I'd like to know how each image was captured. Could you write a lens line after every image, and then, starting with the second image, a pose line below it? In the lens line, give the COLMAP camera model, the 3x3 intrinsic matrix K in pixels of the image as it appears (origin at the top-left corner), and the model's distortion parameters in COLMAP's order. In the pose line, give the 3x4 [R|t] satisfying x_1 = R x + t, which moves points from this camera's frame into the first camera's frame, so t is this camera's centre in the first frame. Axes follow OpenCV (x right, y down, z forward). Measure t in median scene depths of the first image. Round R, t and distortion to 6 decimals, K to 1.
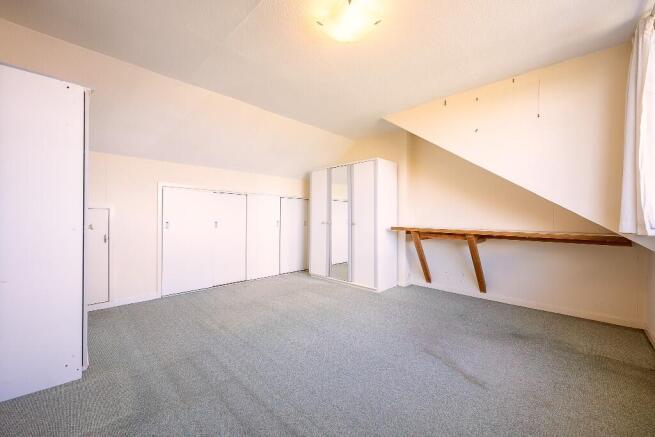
lens RADIAL K [[259.7, 0, 327.5], [0, 259.7, 218.5], [0, 0, 1]] dist [0.001509, 0.000075]
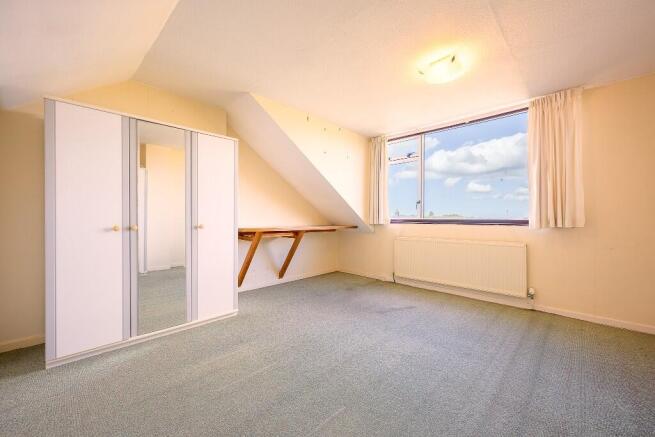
lens RADIAL K [[259.7, 0, 327.5], [0, 259.7, 218.5], [0, 0, 1]] dist [0.001509, 0.000075]
pose [[-0.005326, -0.010203, 0.999934, -0.528154], [0.000453, 0.999948, 0.010206, -0.007024], [-0.999986, 0.000508, -0.005321, 0.677917]]
